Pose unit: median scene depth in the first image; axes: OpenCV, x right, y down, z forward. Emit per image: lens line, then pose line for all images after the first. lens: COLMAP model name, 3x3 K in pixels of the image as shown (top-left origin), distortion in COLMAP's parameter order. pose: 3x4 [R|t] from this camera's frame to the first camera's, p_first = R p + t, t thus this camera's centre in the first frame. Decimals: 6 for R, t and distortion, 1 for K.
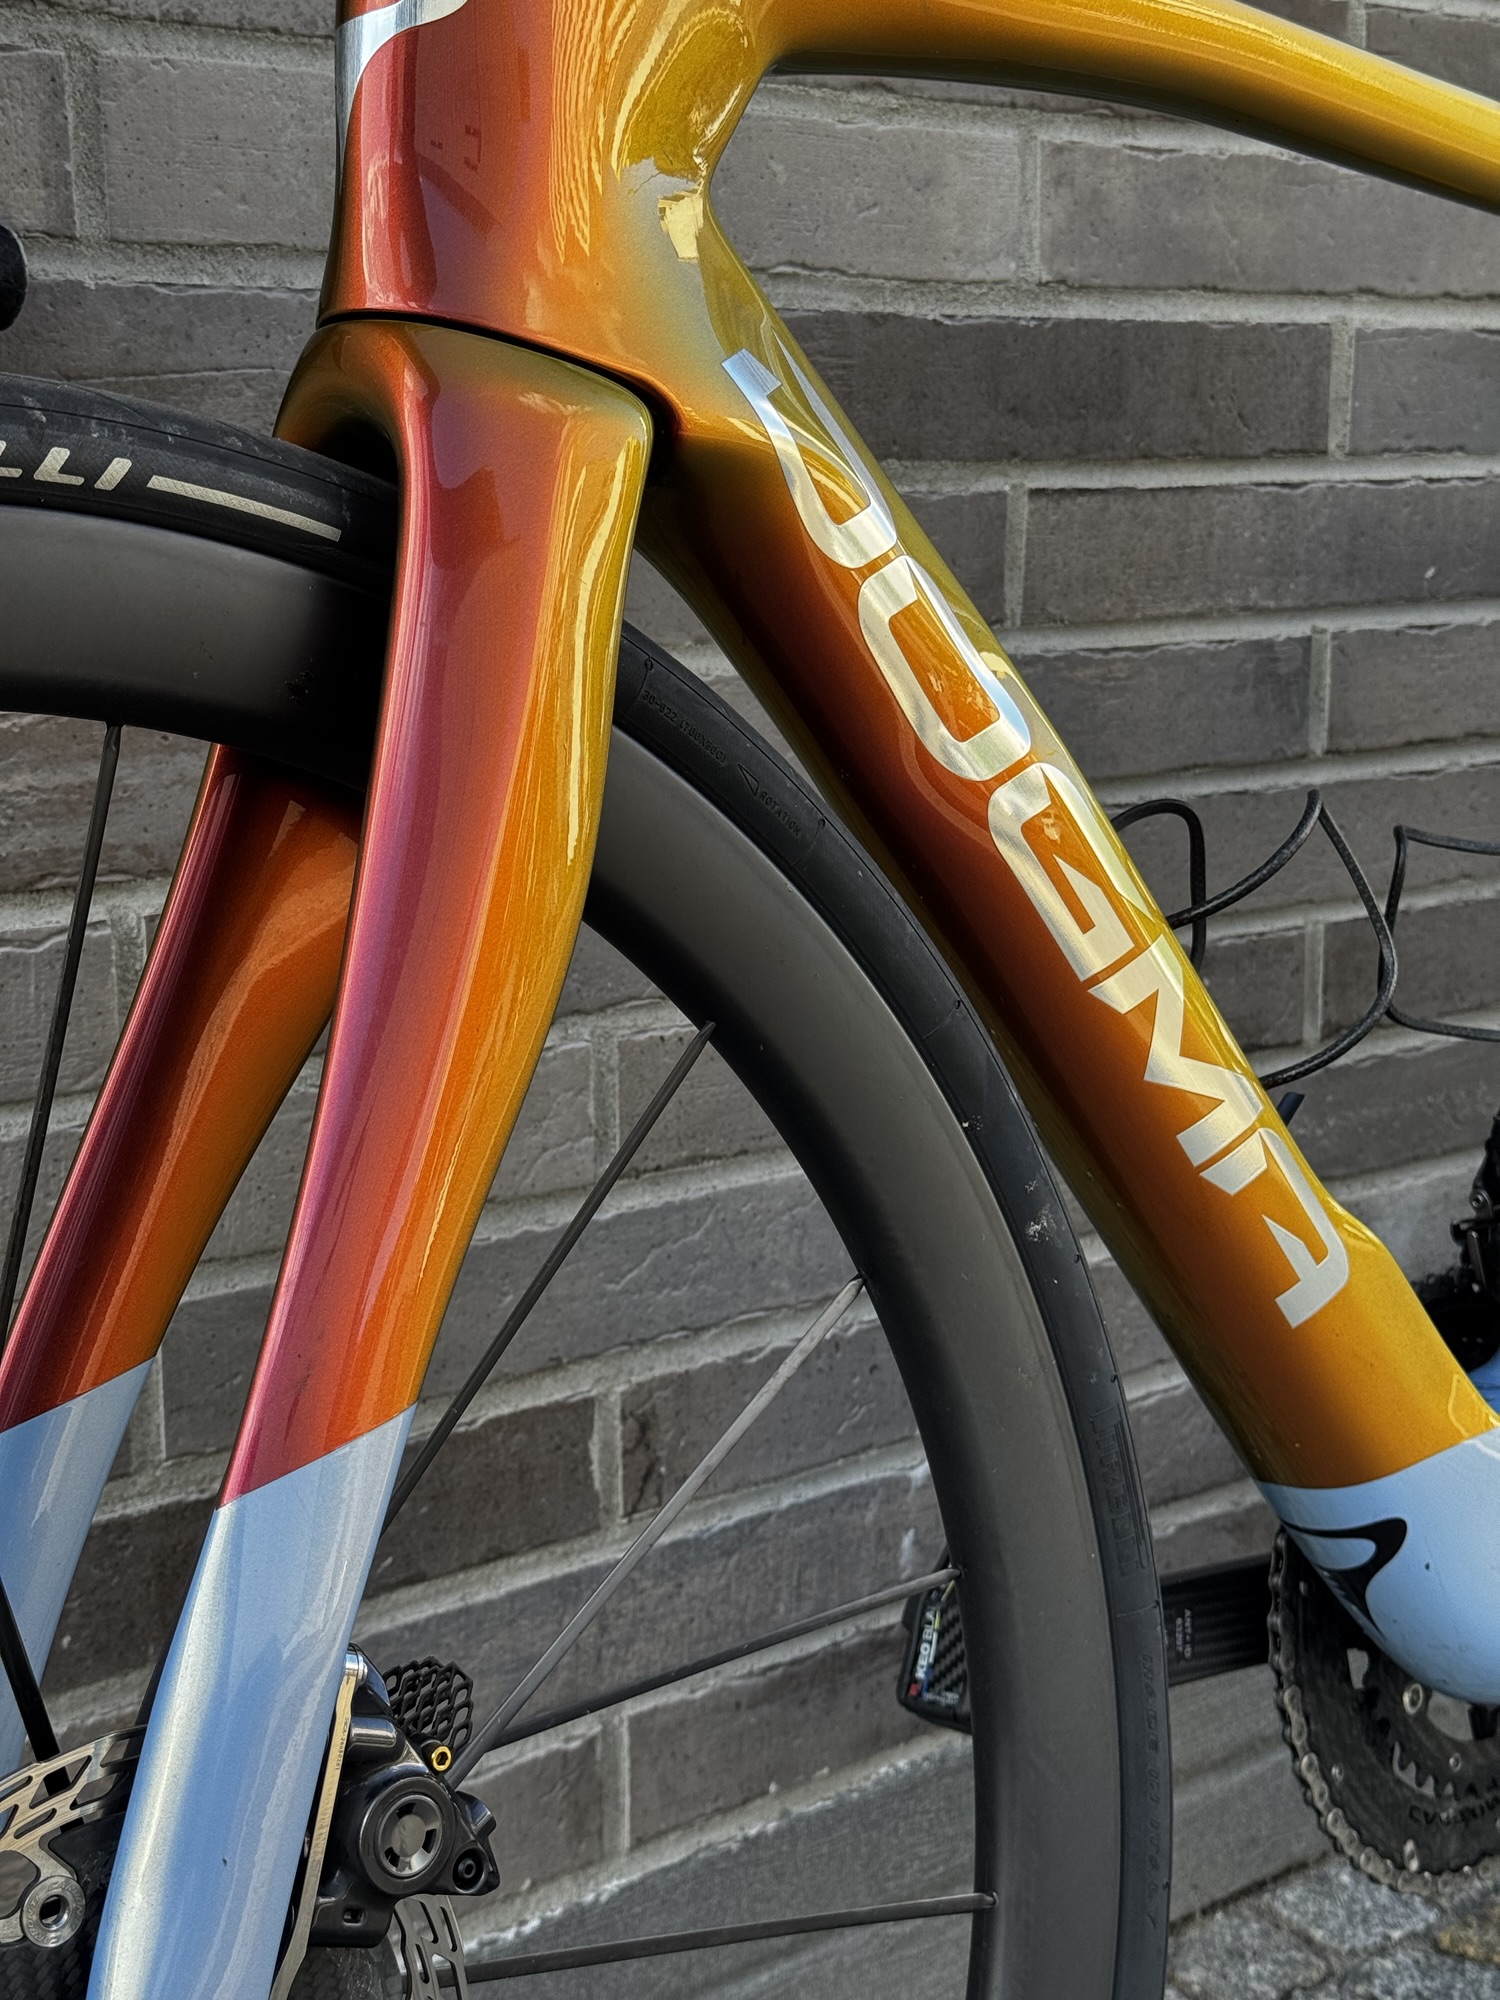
lens RADIAL K [[2828.1, 0, 735.5], [0, 2828.1, 1013.4], [0, 0, 1]] dist [0.114649, 0.000000]
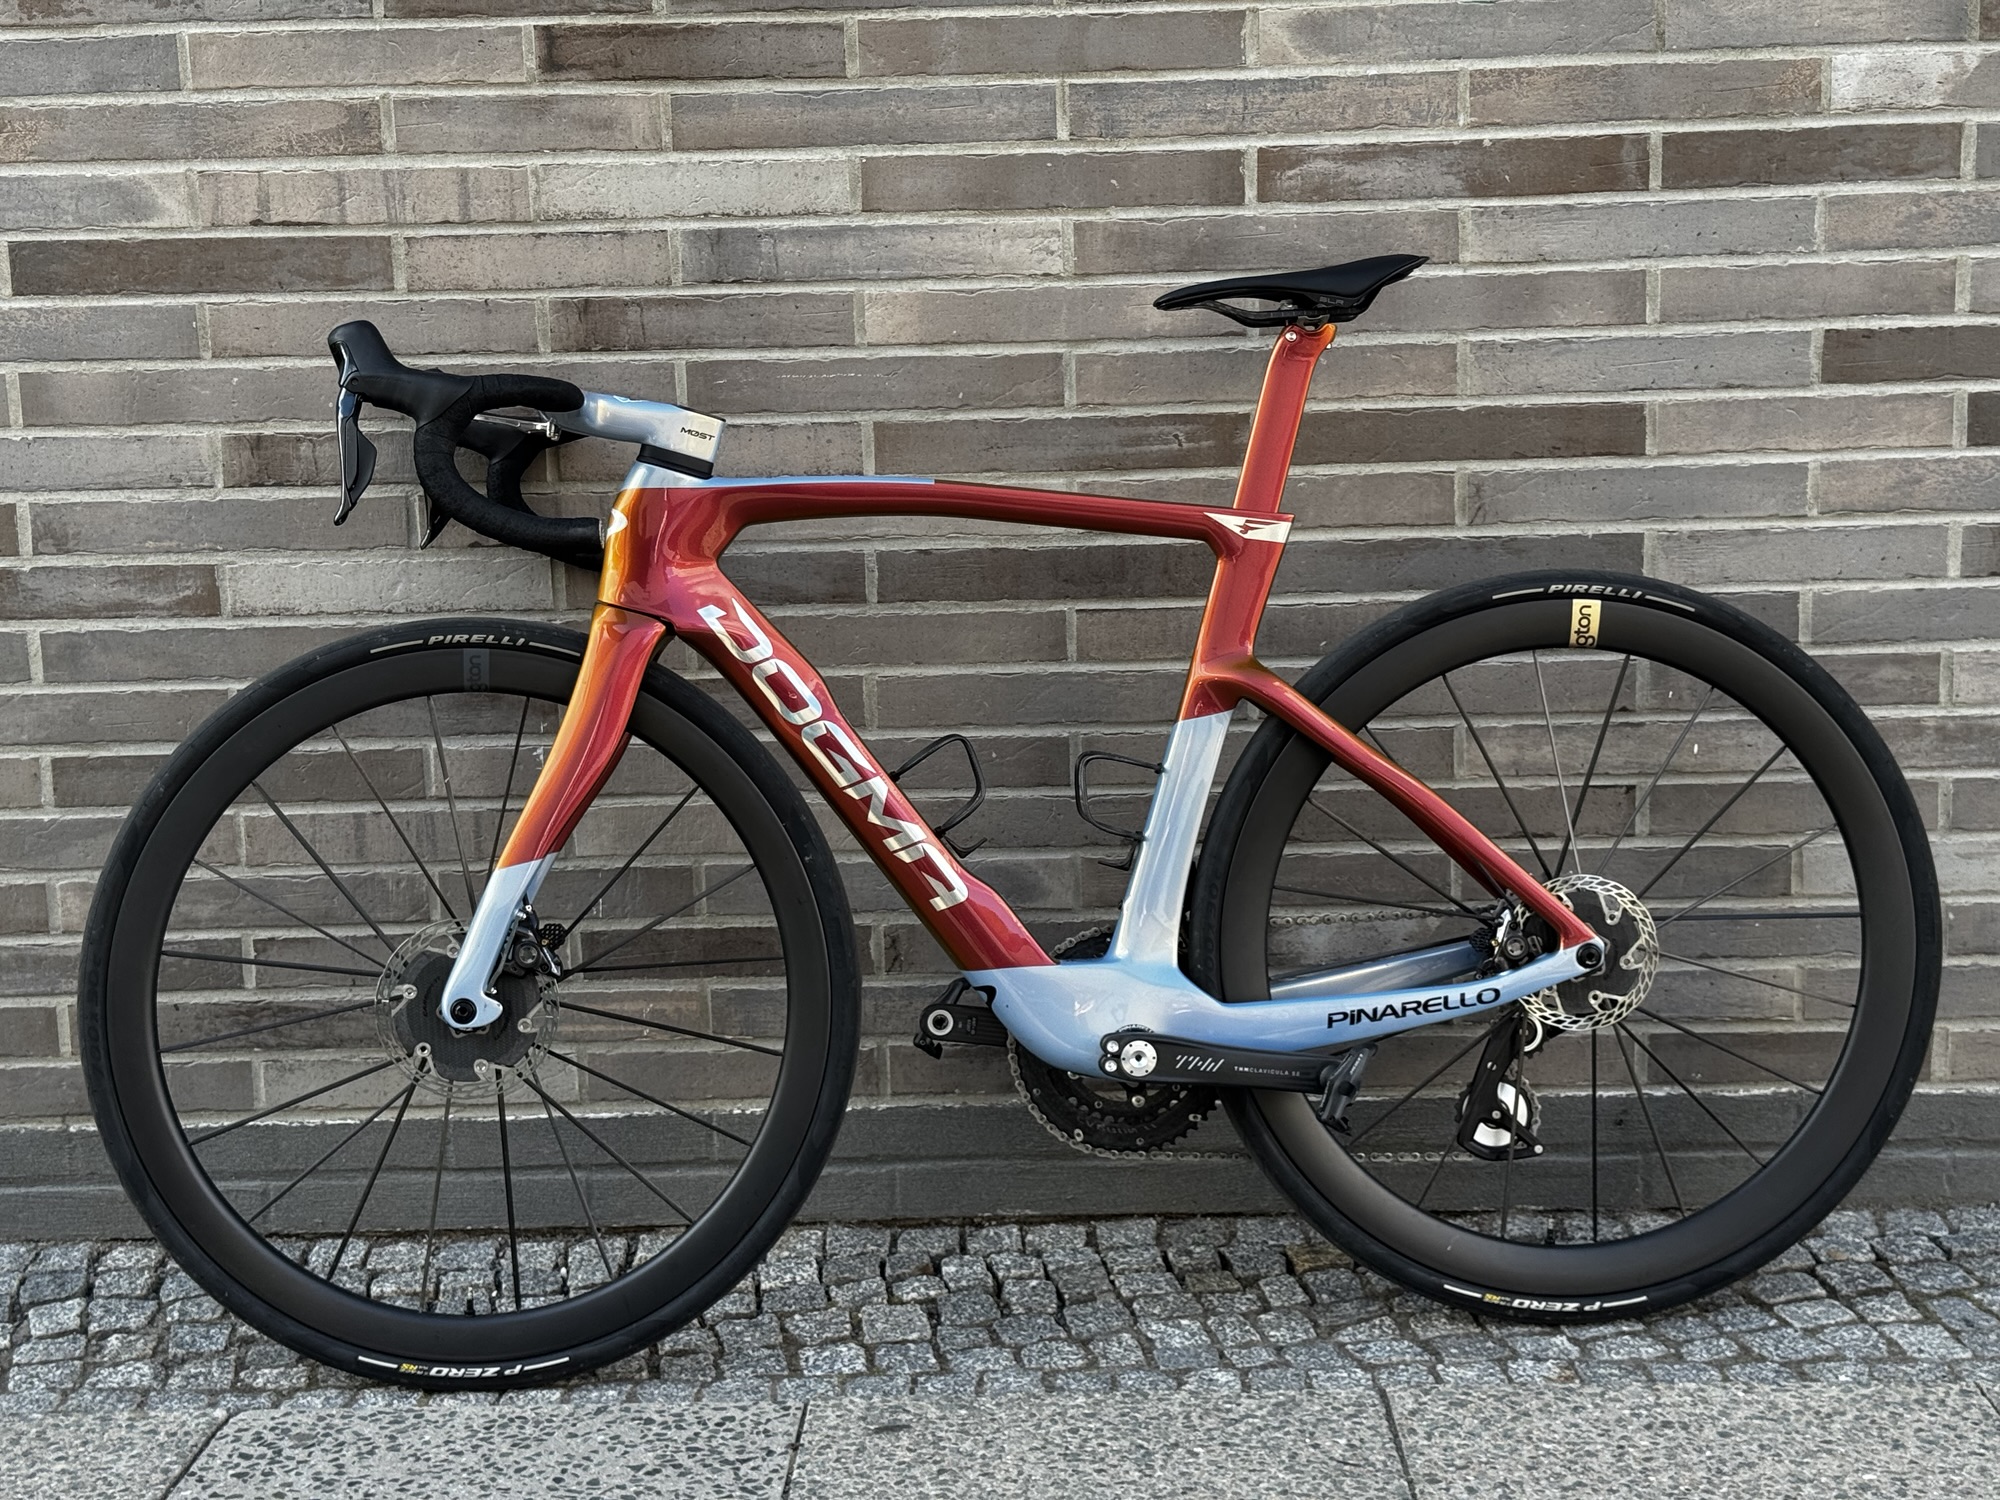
lens RADIAL K [[2828.1, 0, 991.0], [0, 2828.1, 764.5], [0, 0, 1]] dist [0.114649, 0.000000]
pose [[0.761523, 0.094753, -0.641175, 1.734128], [-0.103398, 0.994347, 0.024138, -0.099216], [0.639837, 0.047915, 0.767015, -1.034876]]
